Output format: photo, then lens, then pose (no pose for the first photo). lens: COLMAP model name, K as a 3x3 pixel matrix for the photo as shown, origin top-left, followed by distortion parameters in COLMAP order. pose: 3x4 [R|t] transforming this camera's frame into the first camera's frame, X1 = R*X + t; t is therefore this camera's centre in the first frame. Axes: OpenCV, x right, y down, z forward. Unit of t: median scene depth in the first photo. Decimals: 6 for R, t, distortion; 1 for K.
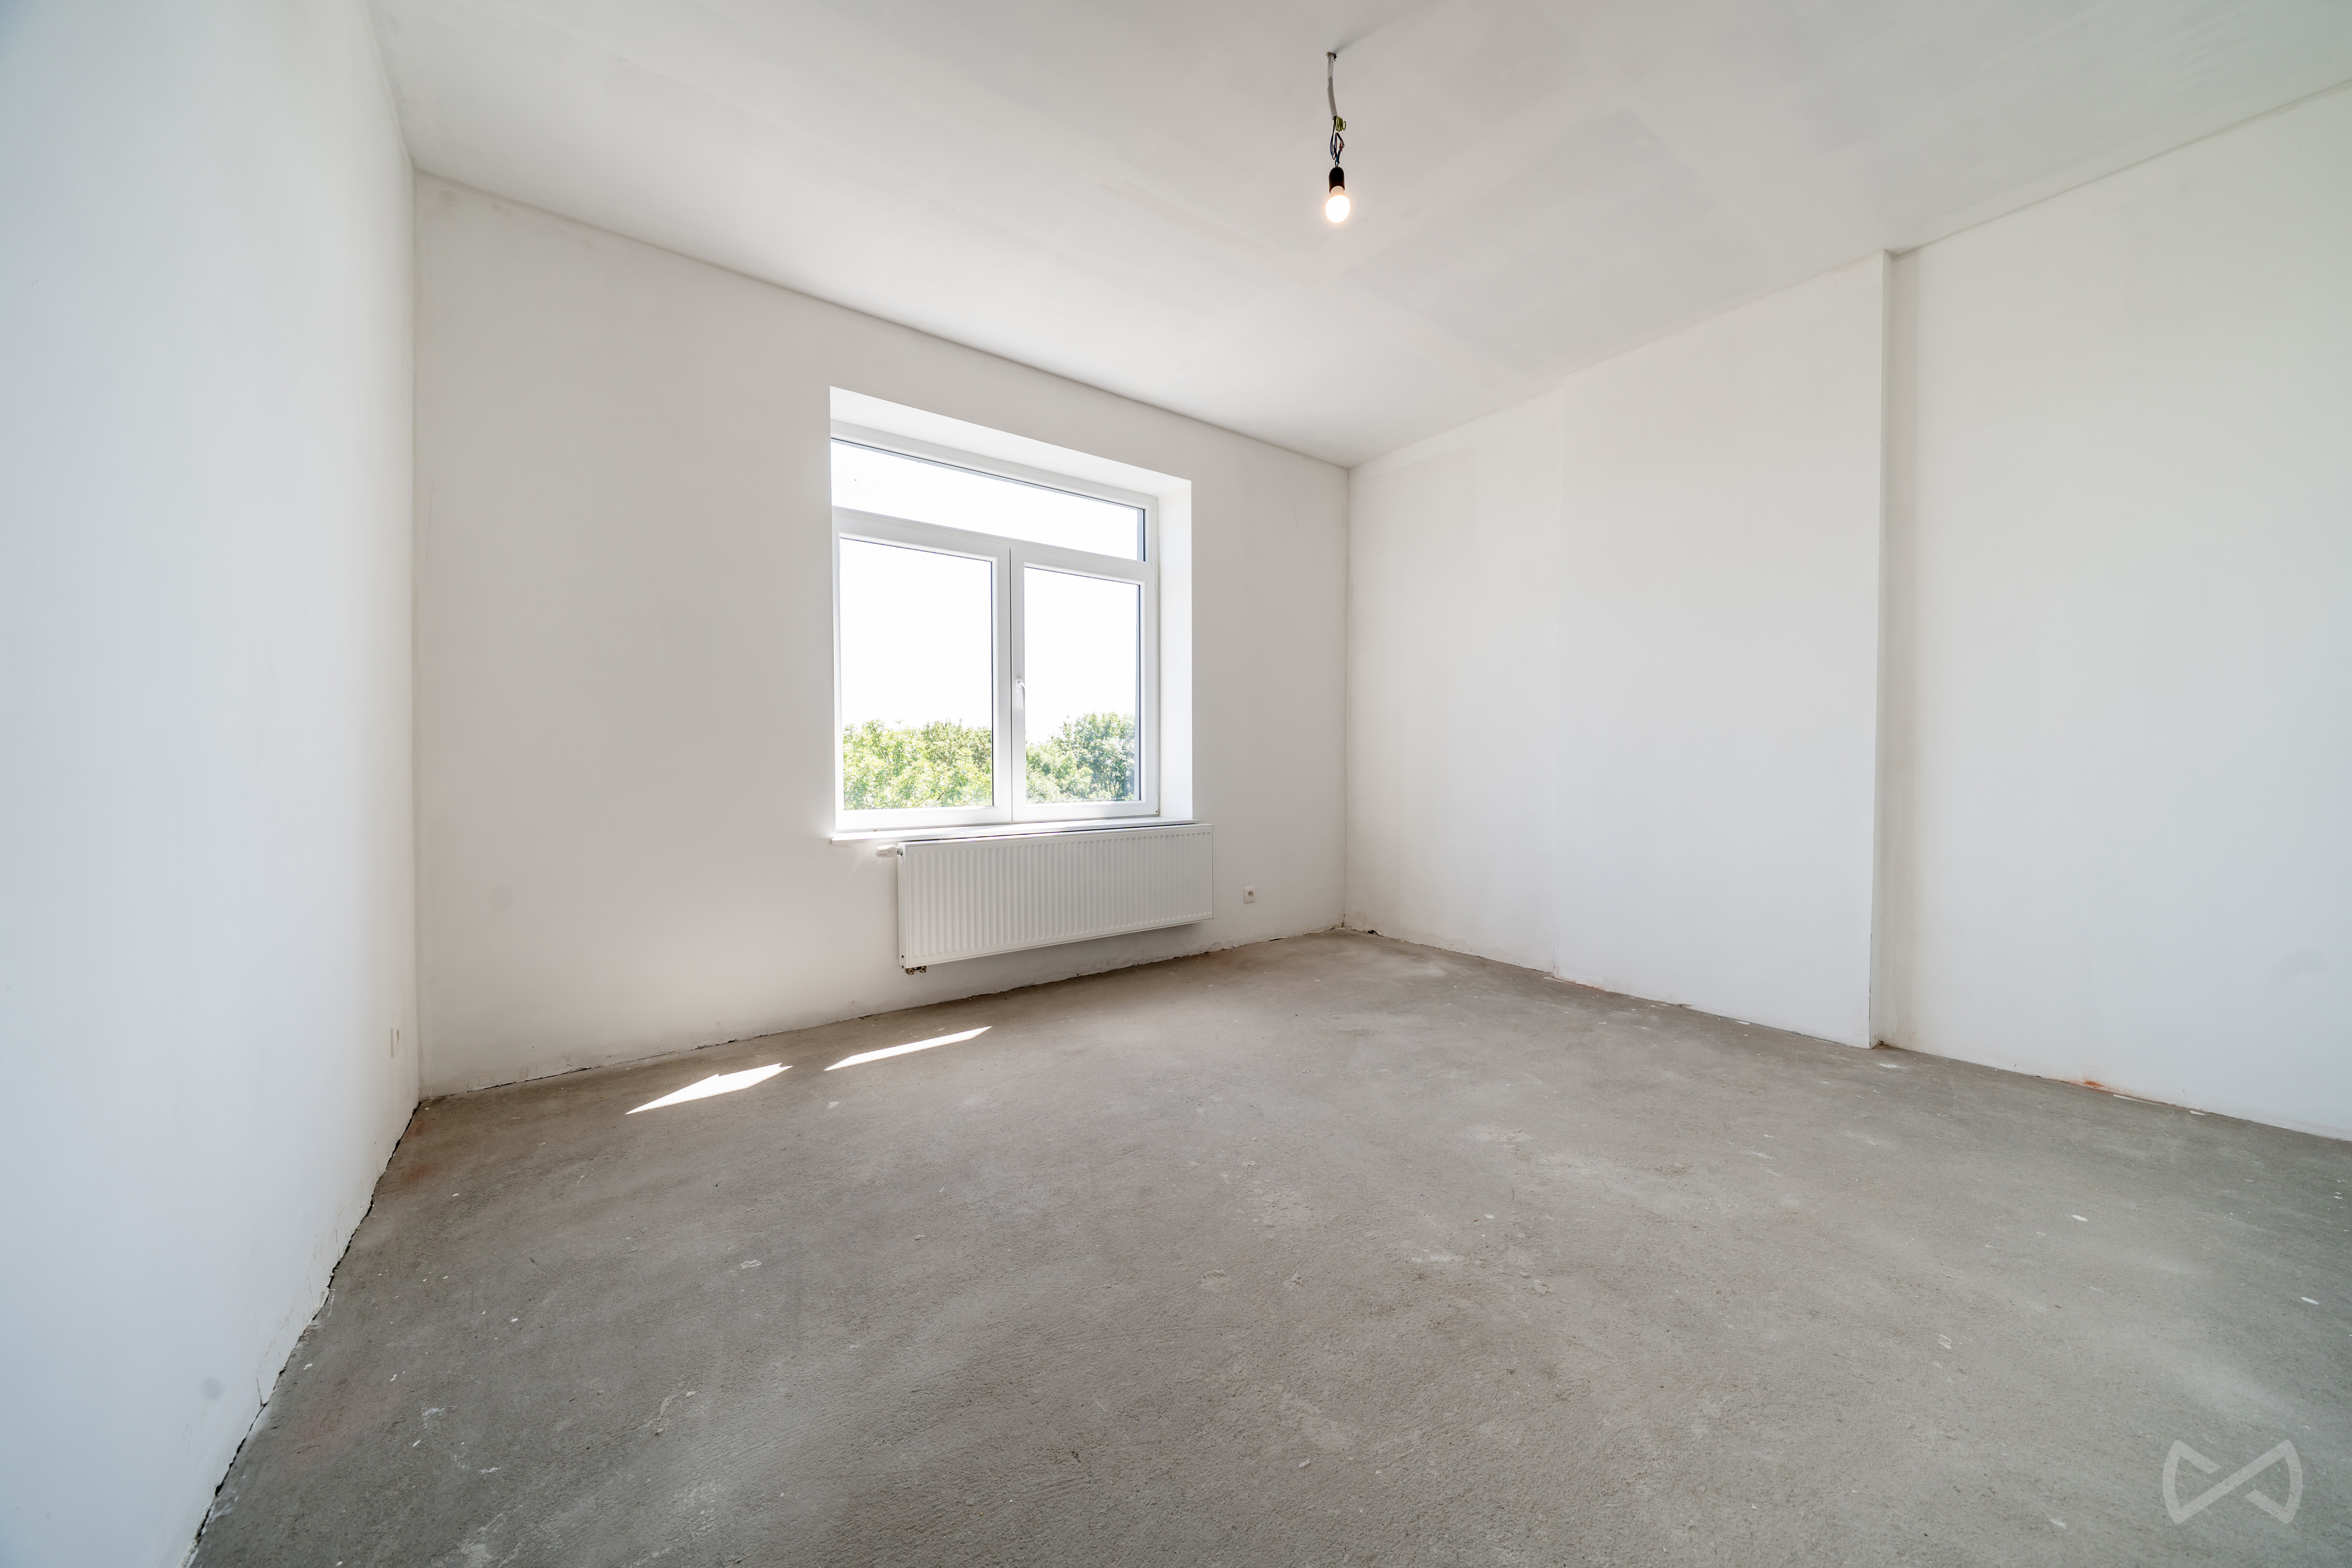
lens RADIAL K [[802.7, 0, 1175.4], [0, 802.7, 777.0], [0, 0, 1]] dist [0.001590, -0.000244]
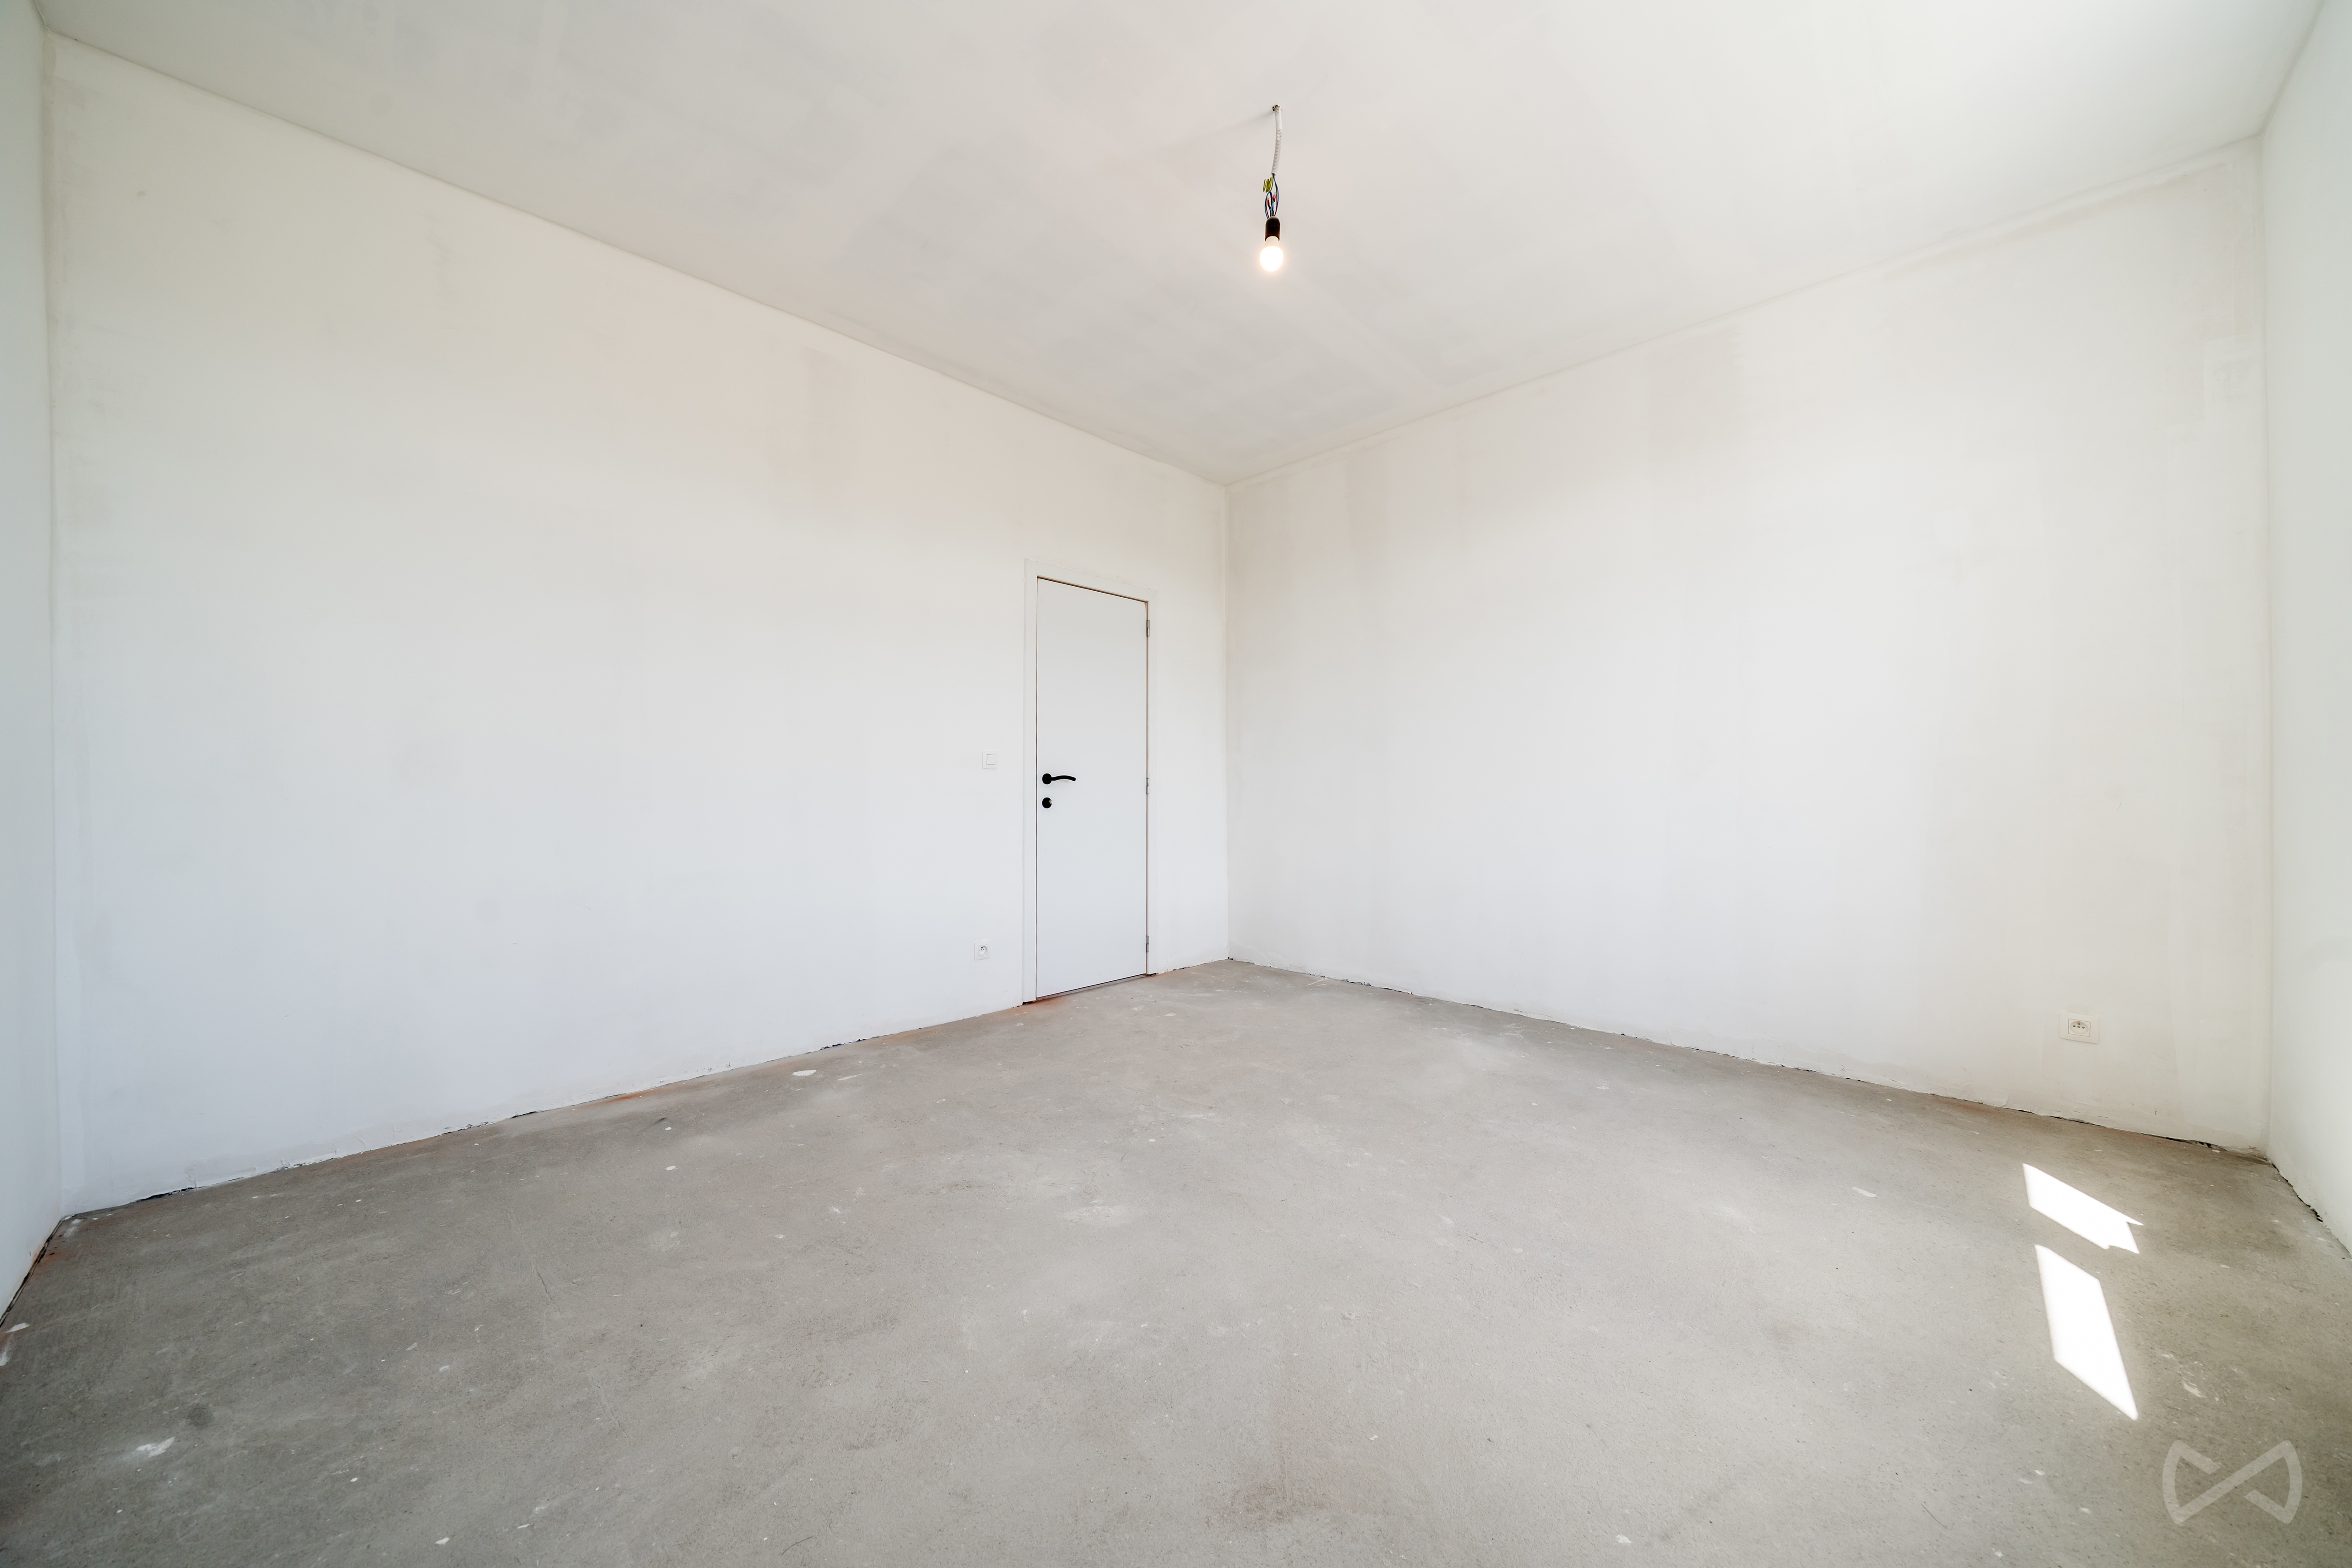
lens RADIAL K [[802.7, 0, 1176.4], [0, 802.7, 784.2], [0, 0, 1]] dist [0.001590, -0.000244]
pose [[-0.987999, 0.004149, -0.154406, 0.477467], [0.002374, 0.999929, 0.011673, -0.036137], [0.154444, 0.011166, -0.987938, 1.980082]]
